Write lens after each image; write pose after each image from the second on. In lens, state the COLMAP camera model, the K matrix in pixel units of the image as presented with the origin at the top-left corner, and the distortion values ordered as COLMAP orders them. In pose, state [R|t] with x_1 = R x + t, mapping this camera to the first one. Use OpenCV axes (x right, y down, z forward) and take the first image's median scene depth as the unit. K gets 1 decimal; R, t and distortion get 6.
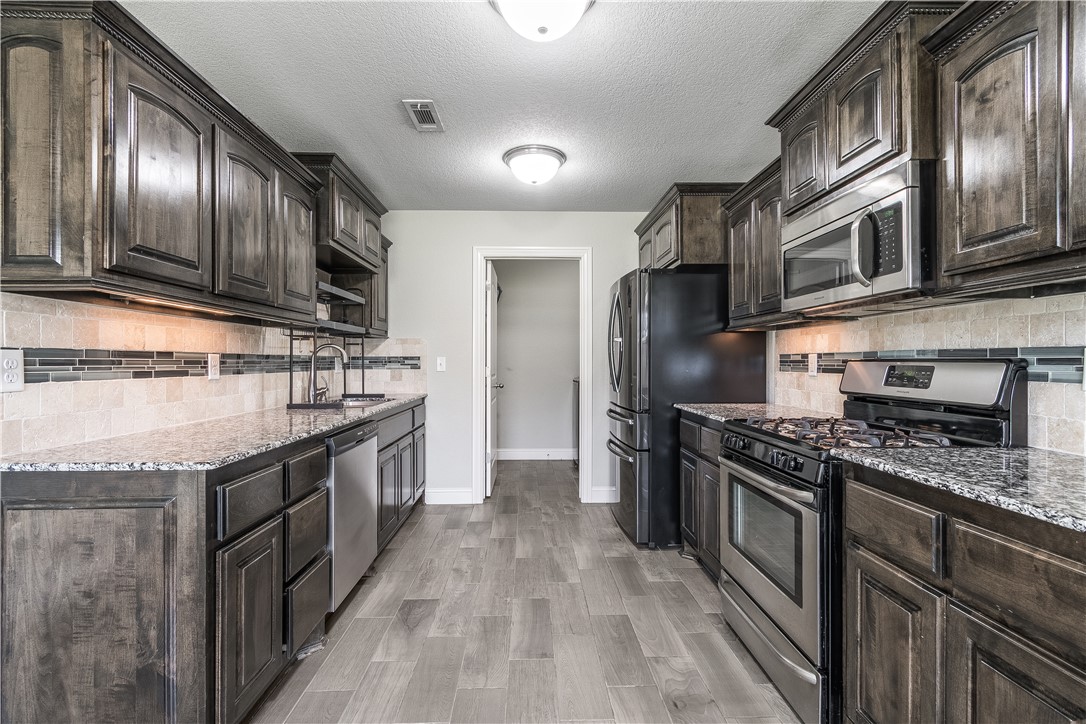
lens RADIAL K [[481.0, 0, 538.7], [0, 481.0, 361.3], [0, 0, 1]] dist [0.001587, 0.000145]
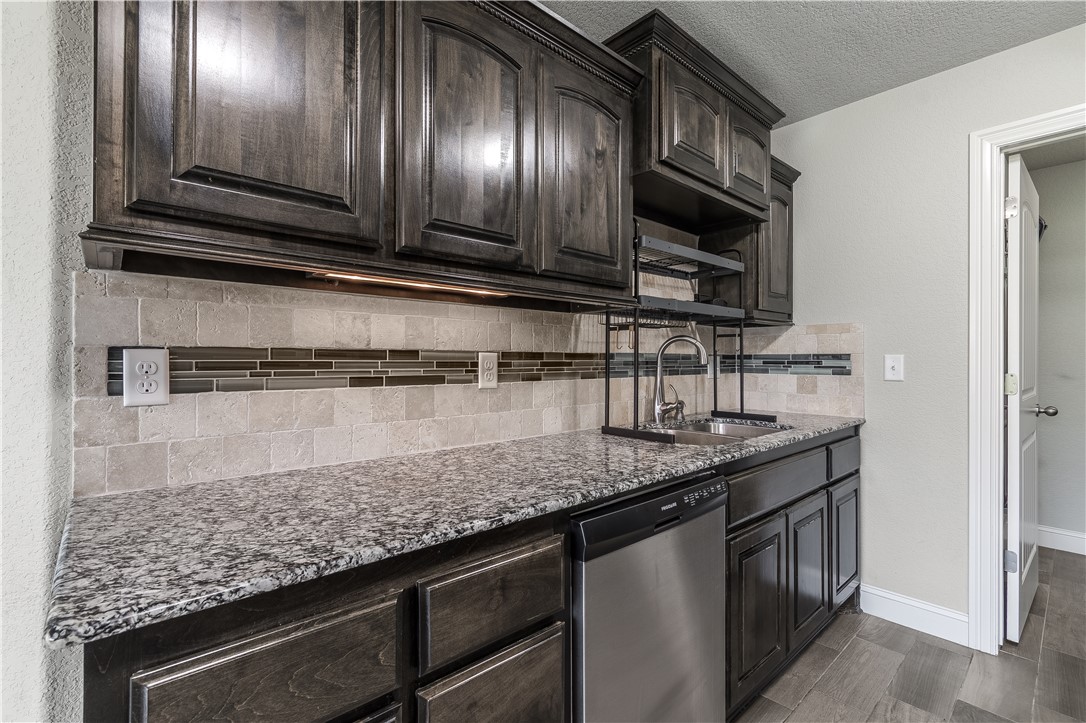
lens RADIAL K [[489.2, 0, 539.6], [0, 489.2, 357.7], [0, 0, 1]] dist [0.001167, -0.000011]
pose [[0.648811, -0.001844, -0.760947, -0.072403], [-0.000653, 0.999995, -0.002980, -0.005583], [0.760949, 0.002431, 0.648807, 0.598152]]
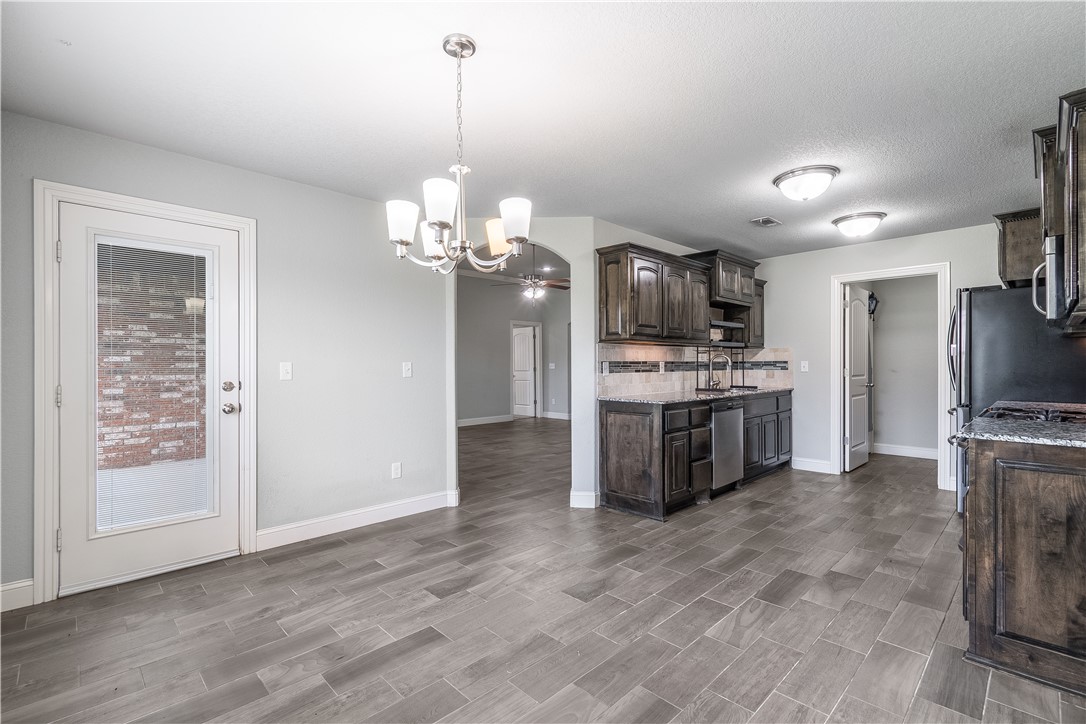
lens RADIAL K [[488.9, 0, 543.0], [0, 488.9, 362.0], [0, 0, 1]] dist [0.001699, 0.000111]
pose [[0.682430, -0.005241, -0.730932, 0.548299], [0.004360, 0.999986, -0.003099, -0.010031], [0.730938, -0.001072, 0.682443, -0.863979]]
